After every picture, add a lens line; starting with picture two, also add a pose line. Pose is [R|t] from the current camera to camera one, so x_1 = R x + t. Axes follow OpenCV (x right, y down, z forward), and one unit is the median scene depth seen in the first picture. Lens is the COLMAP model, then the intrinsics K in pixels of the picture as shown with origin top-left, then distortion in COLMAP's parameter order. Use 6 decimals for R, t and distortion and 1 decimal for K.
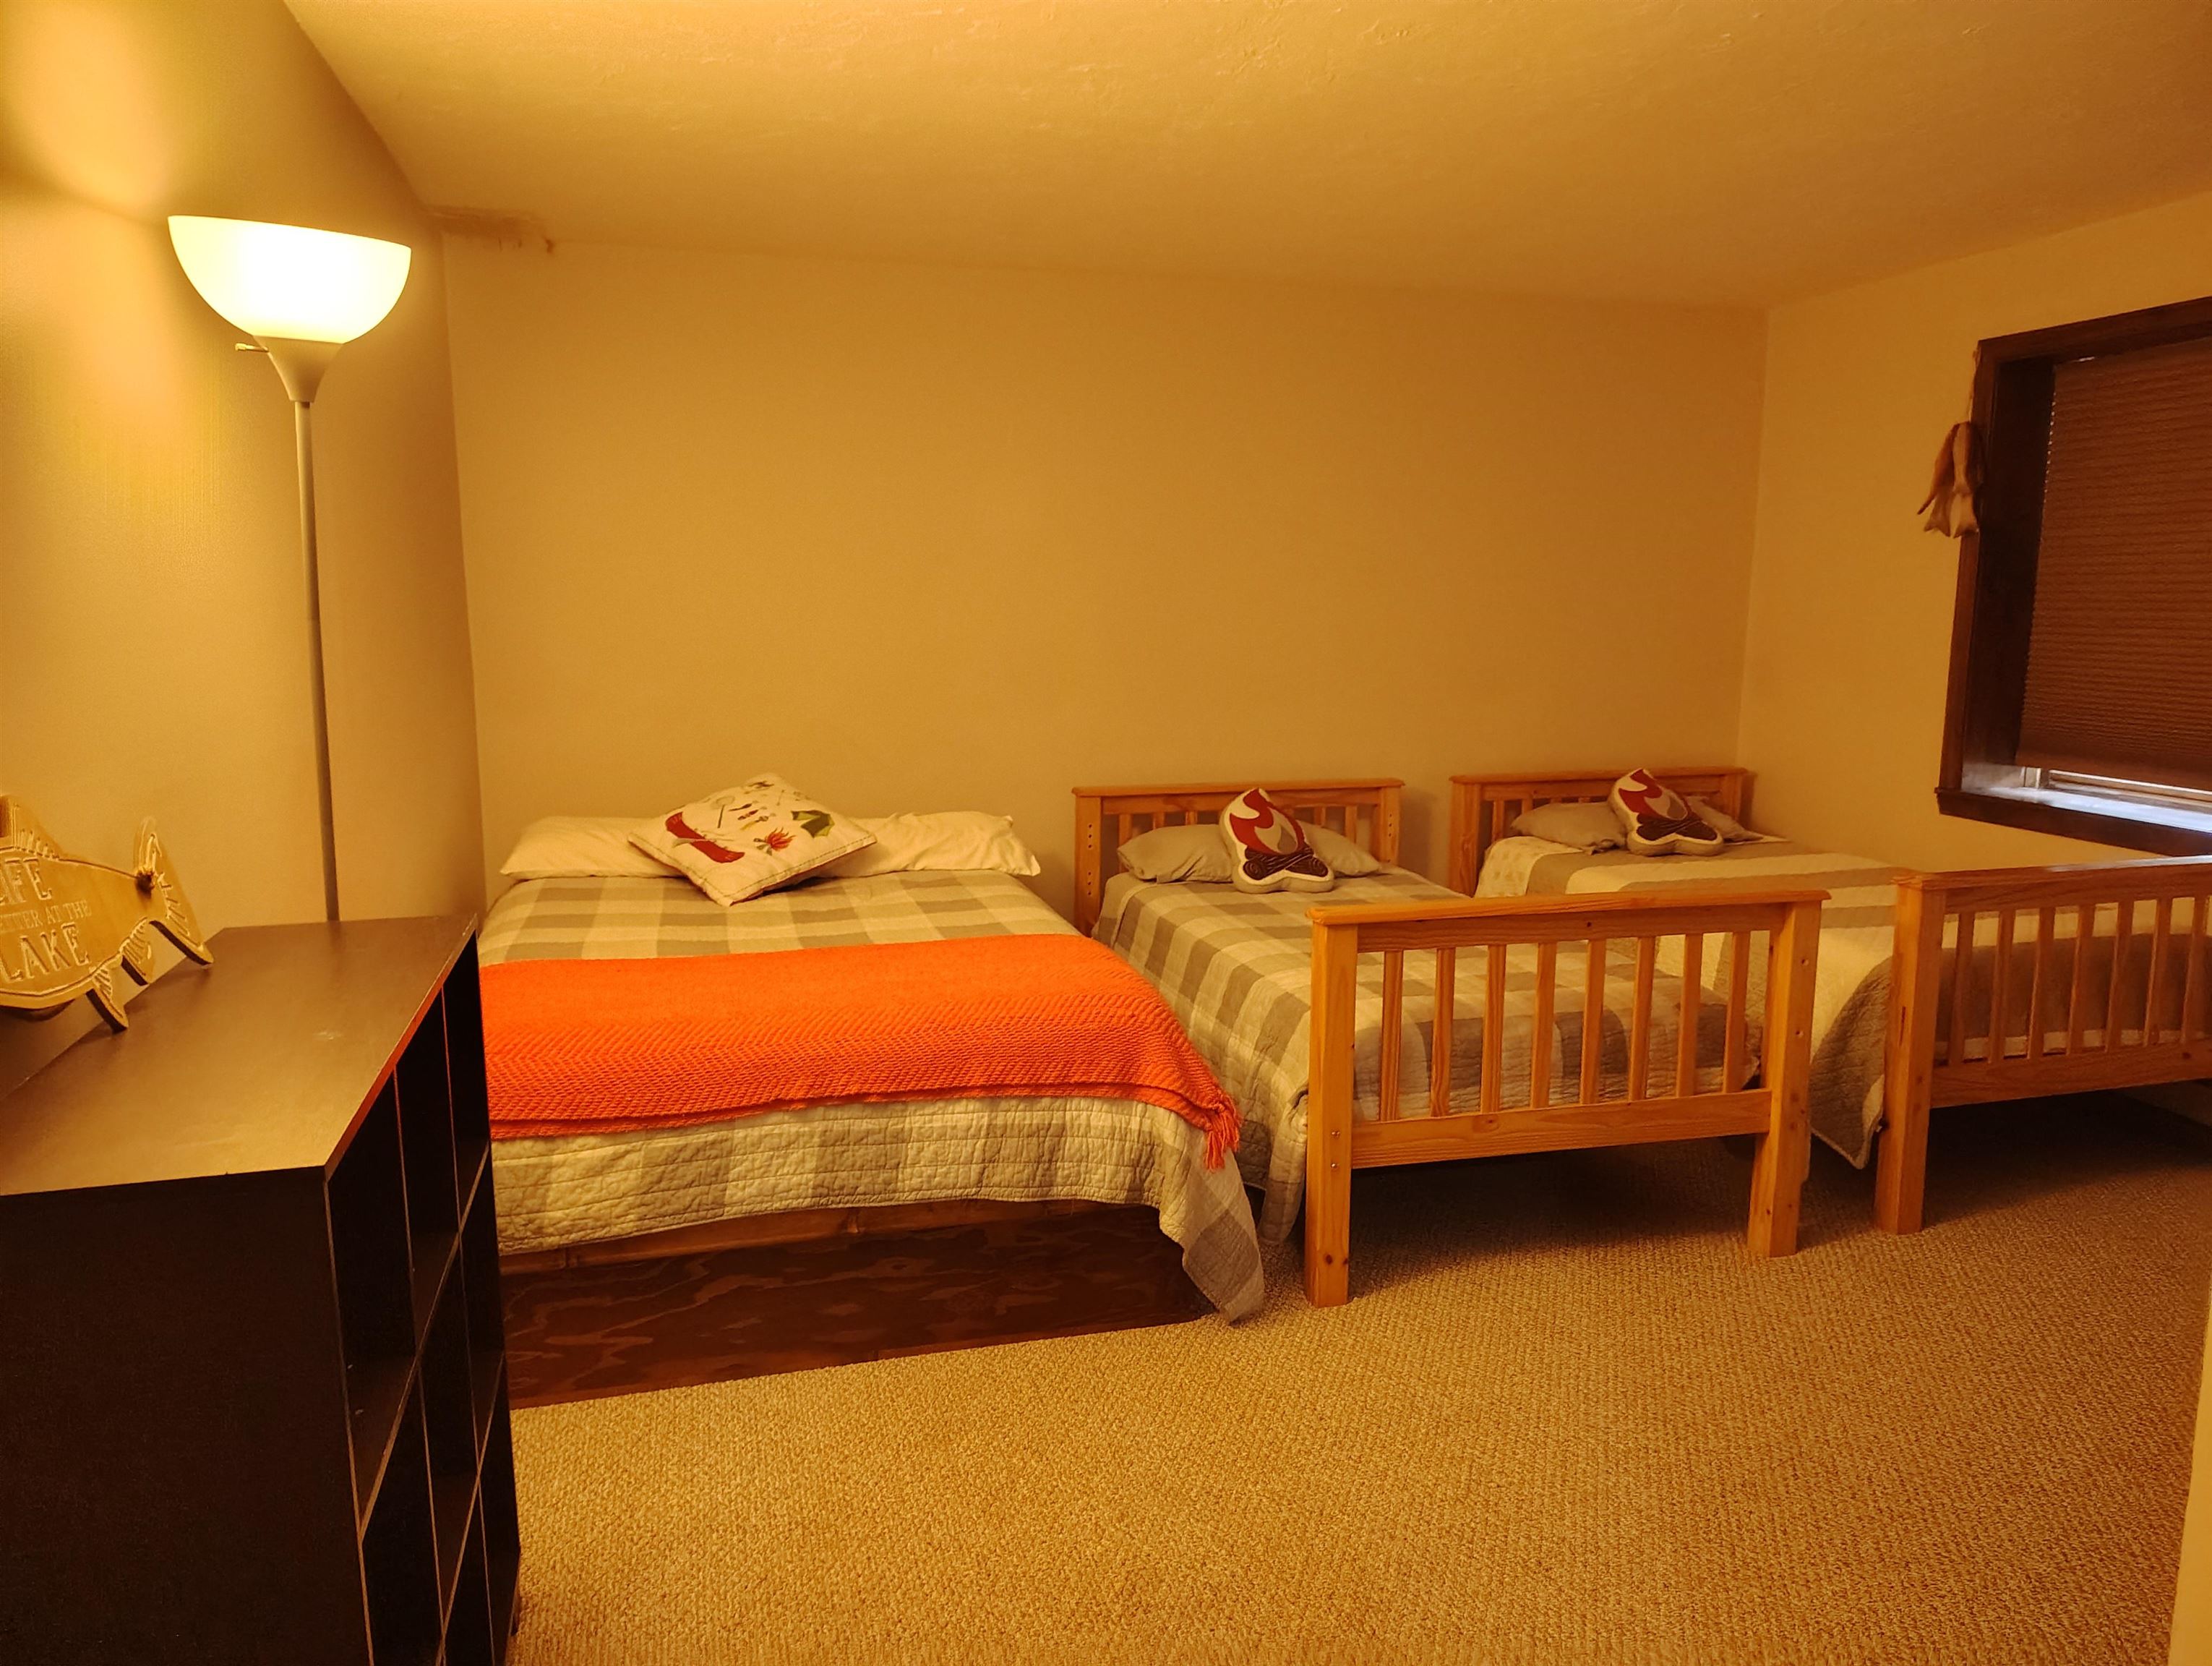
lens RADIAL K [[1539.1, 0, 1111.5], [0, 1539.1, 833.3], [0, 0, 1]] dist [0.047163, -0.044464]
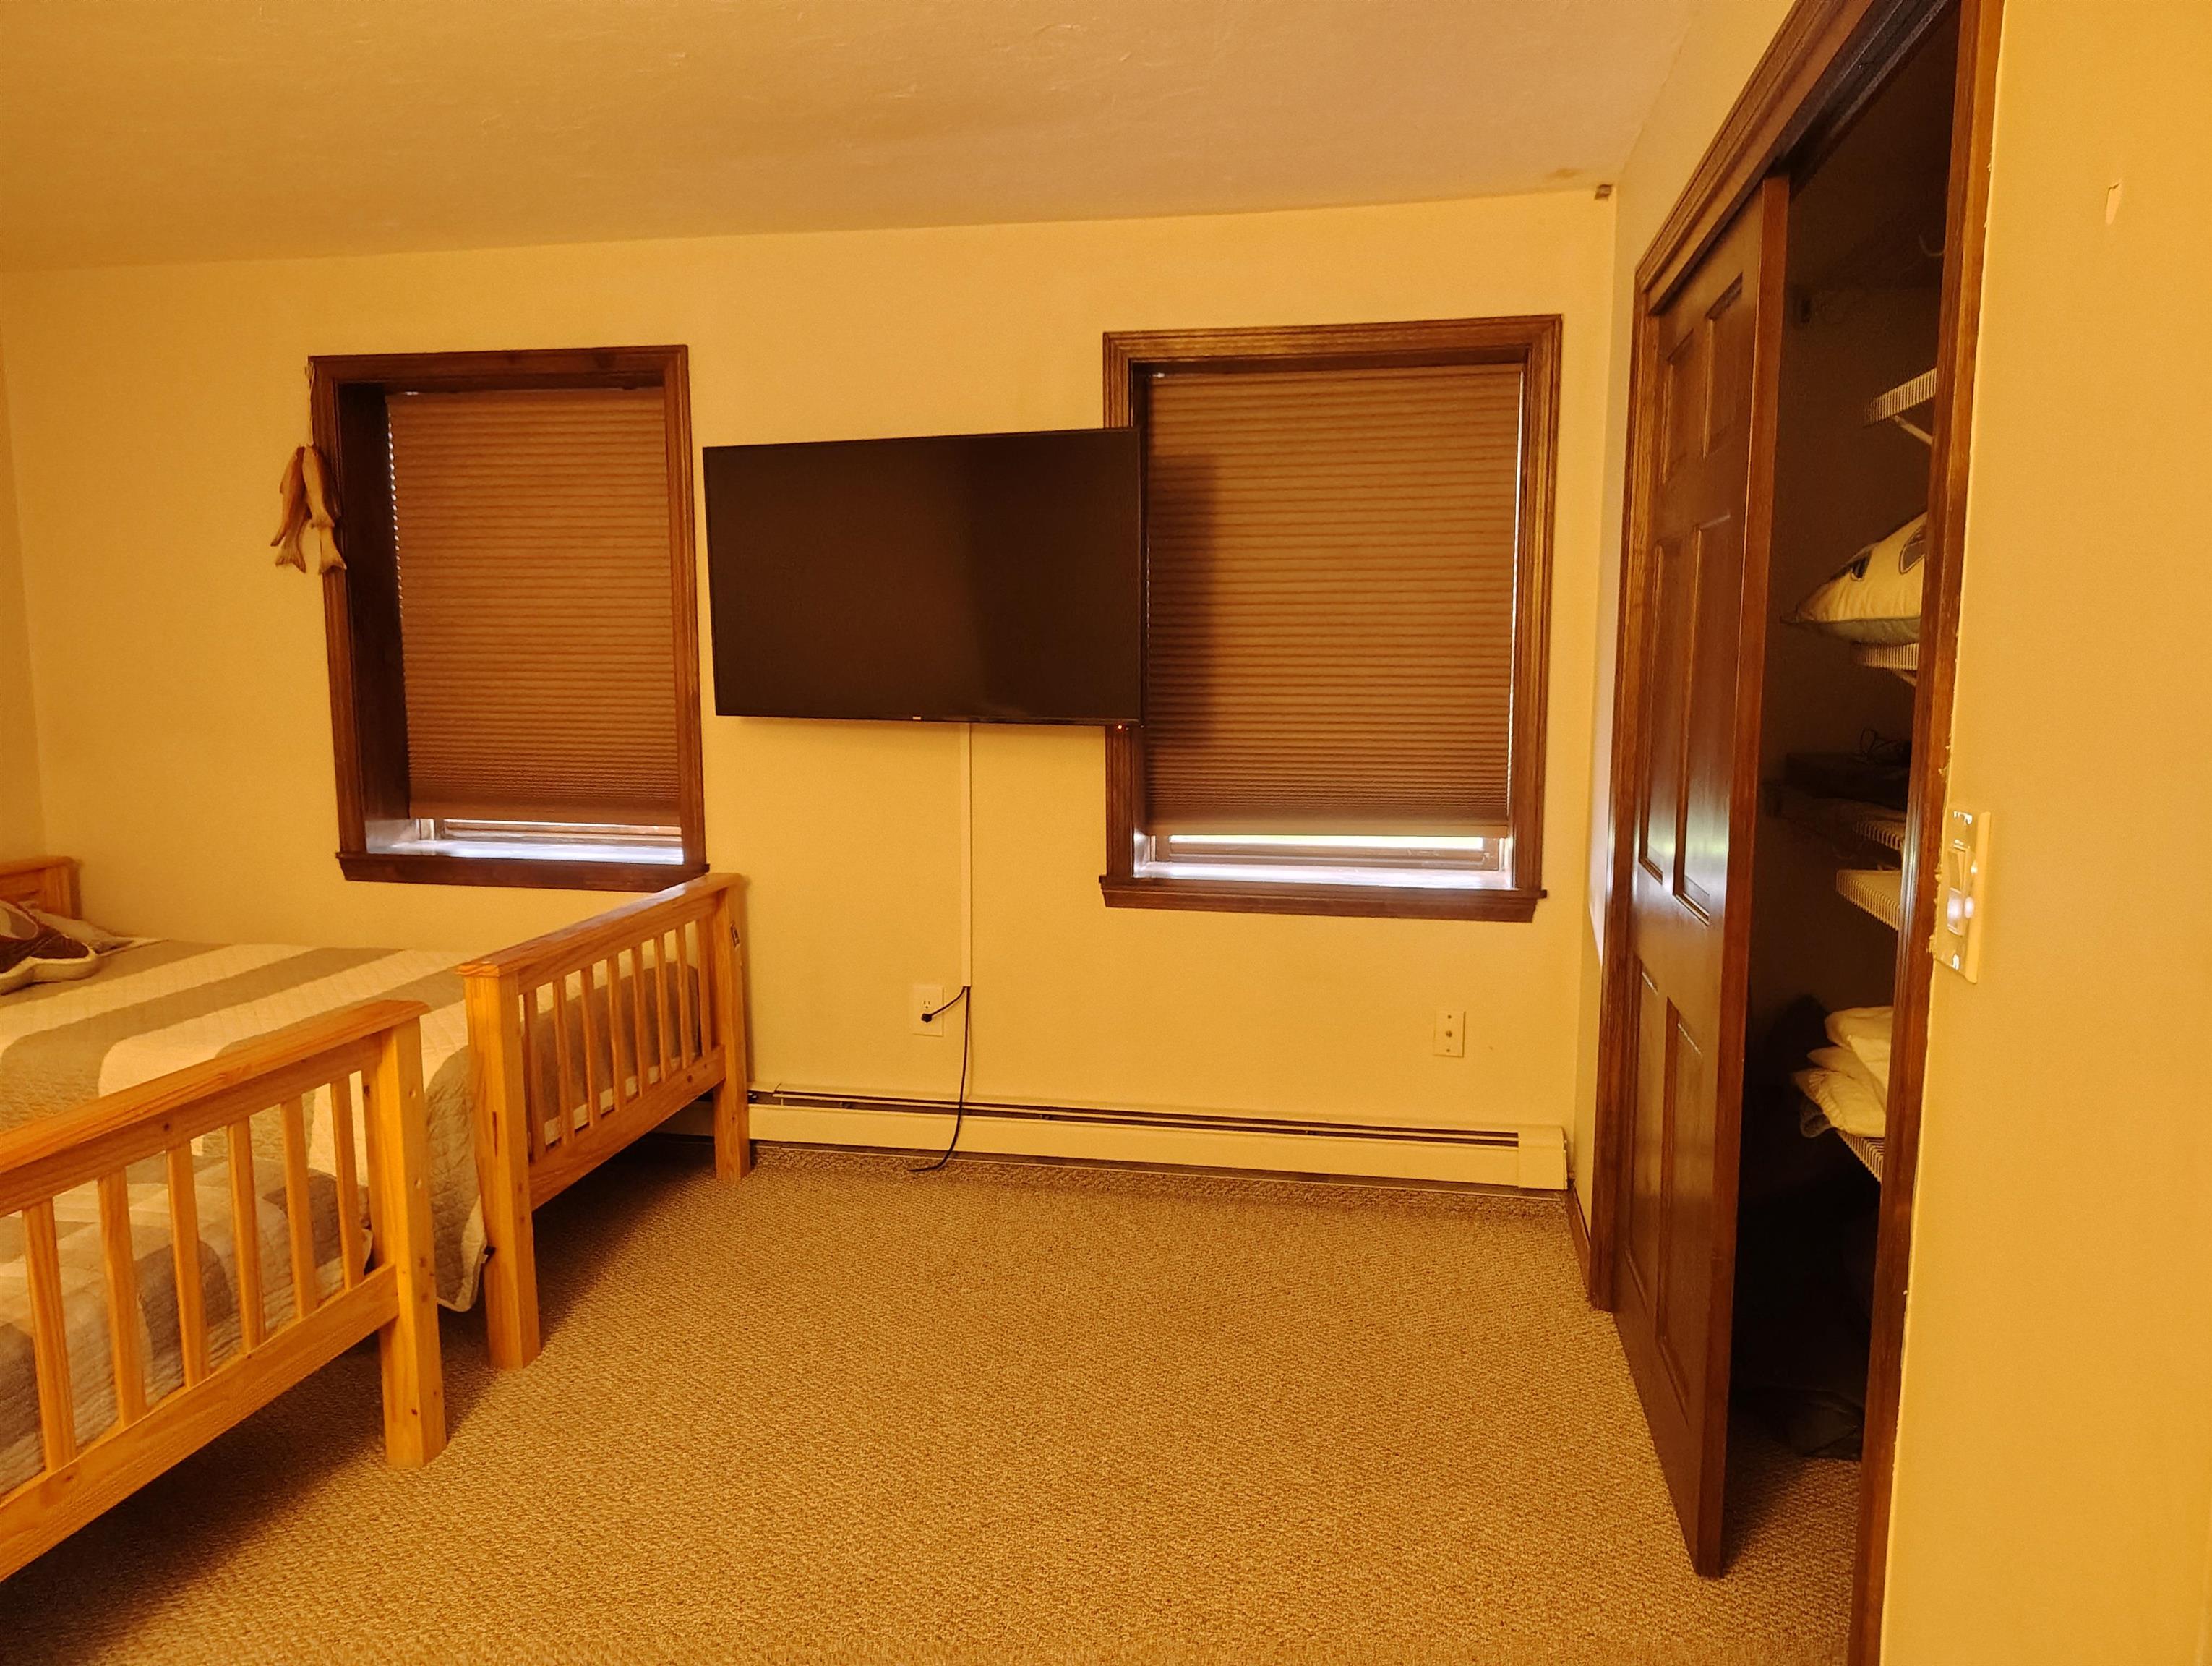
lens RADIAL K [[1539.1, 0, 1112.1], [0, 1539.1, 831.5], [0, 0, 1]] dist [0.047163, -0.044464]
pose [[0.449447, -0.119216, 0.885316, -0.083036], [0.141210, 0.988076, 0.061366, -0.046383], [-0.882075, 0.097434, 0.460923, 0.269567]]
